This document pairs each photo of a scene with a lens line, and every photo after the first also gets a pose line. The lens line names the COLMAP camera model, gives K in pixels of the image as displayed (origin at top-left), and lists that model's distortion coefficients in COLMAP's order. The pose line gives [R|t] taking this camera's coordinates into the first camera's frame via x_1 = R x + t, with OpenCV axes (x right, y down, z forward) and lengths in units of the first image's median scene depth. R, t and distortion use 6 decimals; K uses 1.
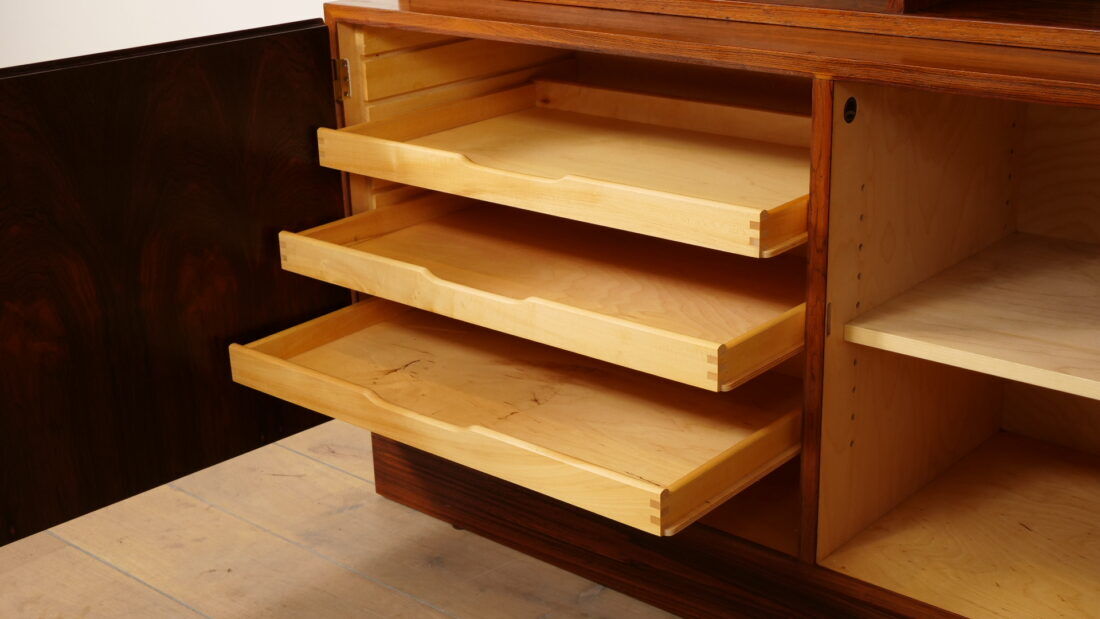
lens RADIAL K [[1476.1, 0, 550.0], [0, 1476.1, 309.5], [0, 0, 1]] dist [0.012612, 0.006454]
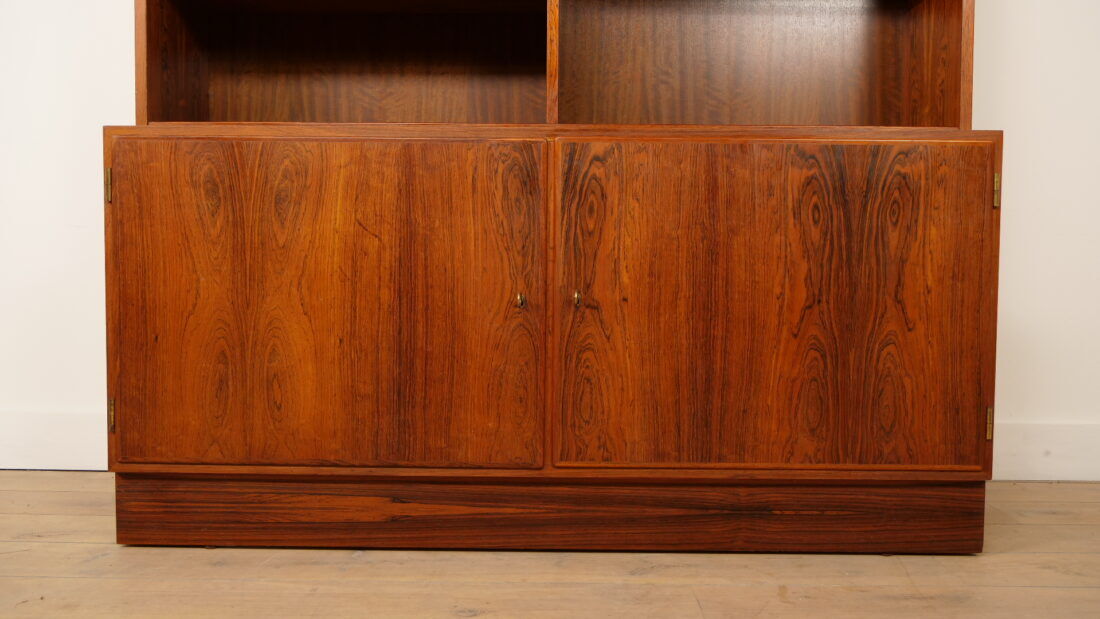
lens RADIAL K [[1028.4, 0, 550.0], [0, 1028.4, 309.5], [0, 0, 1]] dist [-0.024315, -0.001824]
pose [[0.761703, 0.004198, 0.647912, -0.427697], [0.187689, 0.955675, -0.226845, 0.217814], [-0.620146, 0.294394, 0.727153, 0.156028]]
